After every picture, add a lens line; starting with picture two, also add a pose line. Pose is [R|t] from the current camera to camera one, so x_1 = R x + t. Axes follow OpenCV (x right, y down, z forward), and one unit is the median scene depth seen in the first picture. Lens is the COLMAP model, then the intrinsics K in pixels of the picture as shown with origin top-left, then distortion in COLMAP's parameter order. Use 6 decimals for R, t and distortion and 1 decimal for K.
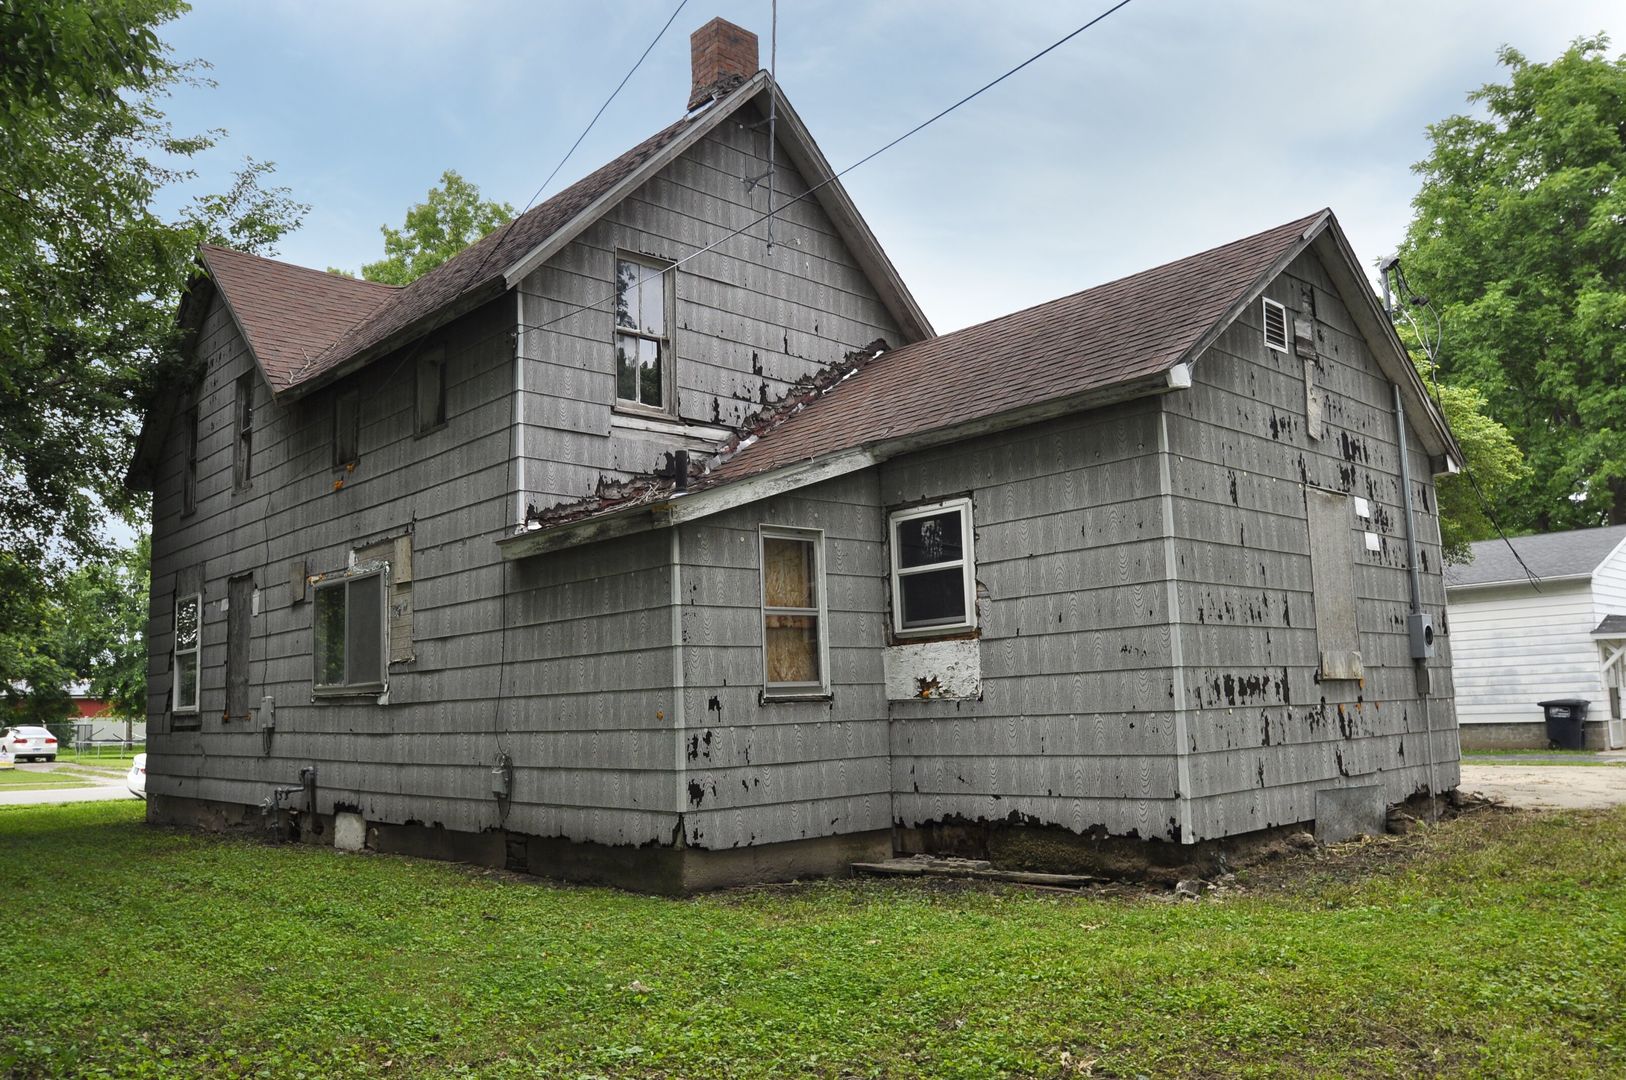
lens RADIAL K [[1243.3, 0, 815.3], [0, 1243.3, 561.6], [0, 0, 1]] dist [-0.048595, 0.015287]
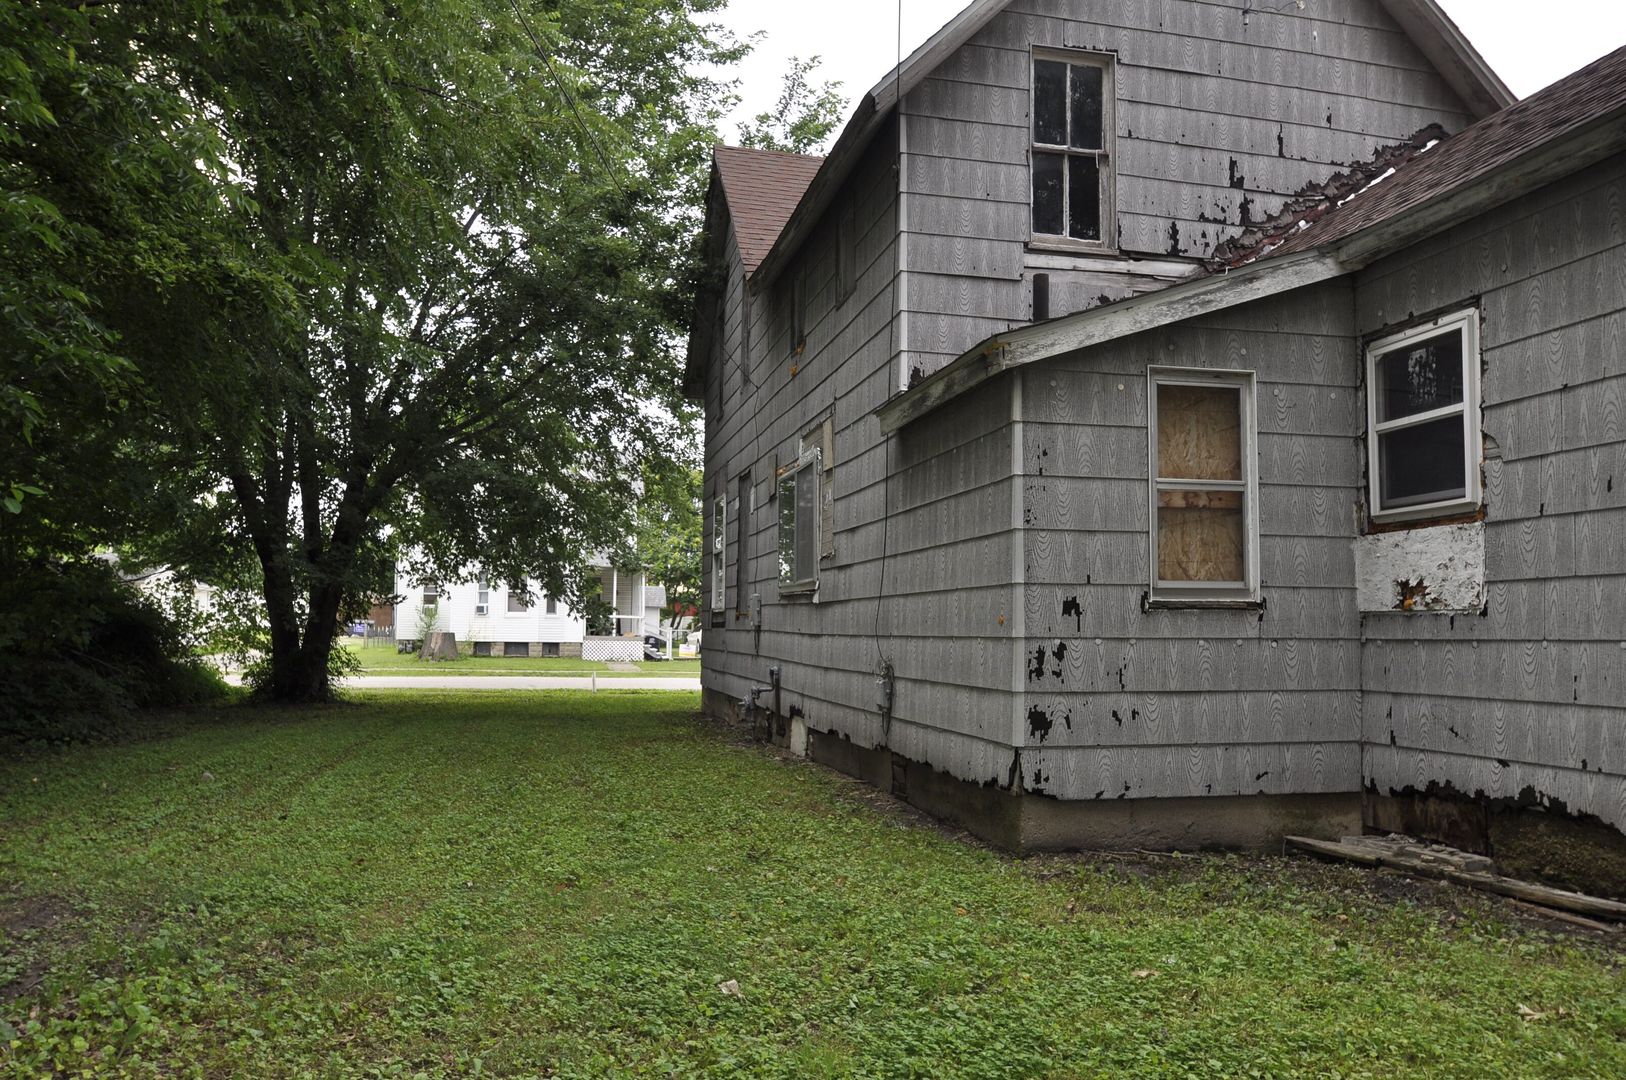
lens RADIAL K [[1243.3, 0, 815.3], [0, 1243.3, 561.6], [0, 0, 1]] dist [-0.048595, 0.015287]
pose [[0.861537, 0.011717, -0.507559, 0.151940], [0.023531, 0.997738, 0.062975, 0.033232], [0.507148, -0.066198, 0.859313, 0.256175]]
